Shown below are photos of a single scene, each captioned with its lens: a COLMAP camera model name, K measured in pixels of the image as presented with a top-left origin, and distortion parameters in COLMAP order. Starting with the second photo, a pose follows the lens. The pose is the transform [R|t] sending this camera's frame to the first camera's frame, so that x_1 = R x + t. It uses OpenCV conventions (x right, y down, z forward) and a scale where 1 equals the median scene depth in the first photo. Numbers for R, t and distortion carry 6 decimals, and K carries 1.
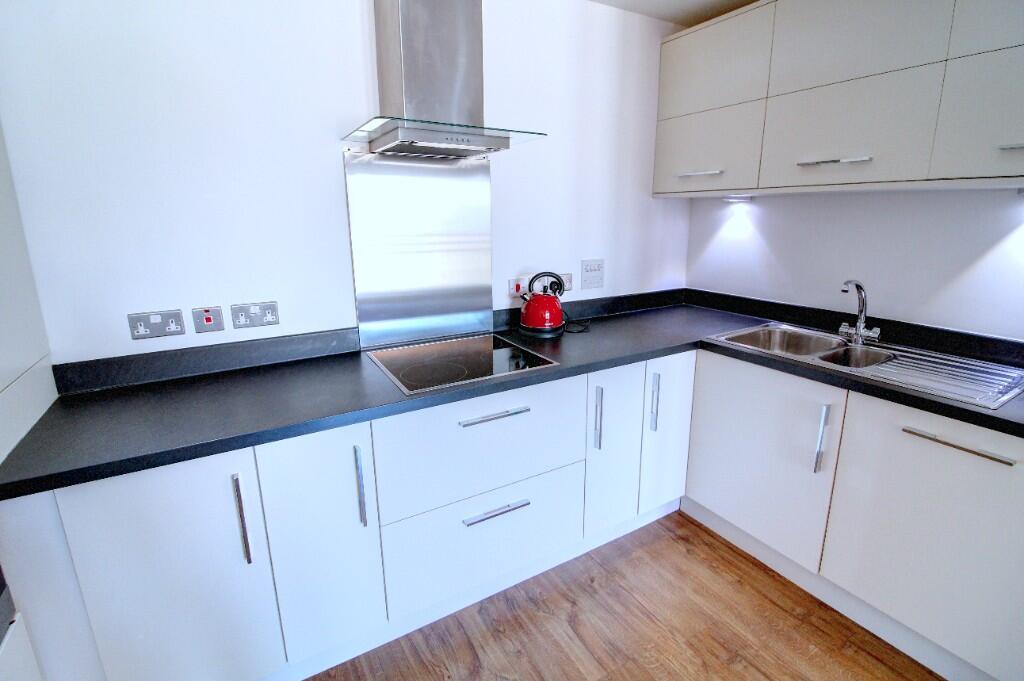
lens RADIAL K [[489.1, 0, 512.0], [0, 489.1, 340.5], [0, 0, 1]] dist [0.002208, 0.000084]
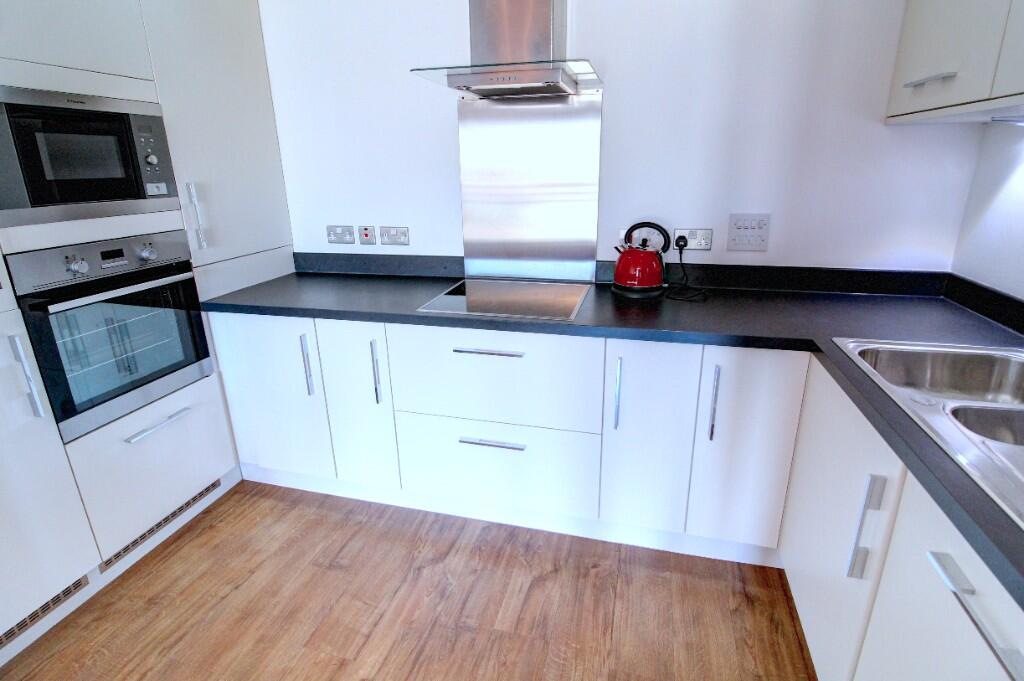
lens RADIAL K [[509.2, 0, 512.0], [0, 509.2, 340.5], [0, 0, 1]] dist [-0.001324, -0.000578]
pose [[0.689049, 0.229378, -0.687457, 0.670667], [-0.172743, 0.973232, 0.151587, -0.038217], [0.703826, 0.014302, 0.710228, 0.233952]]
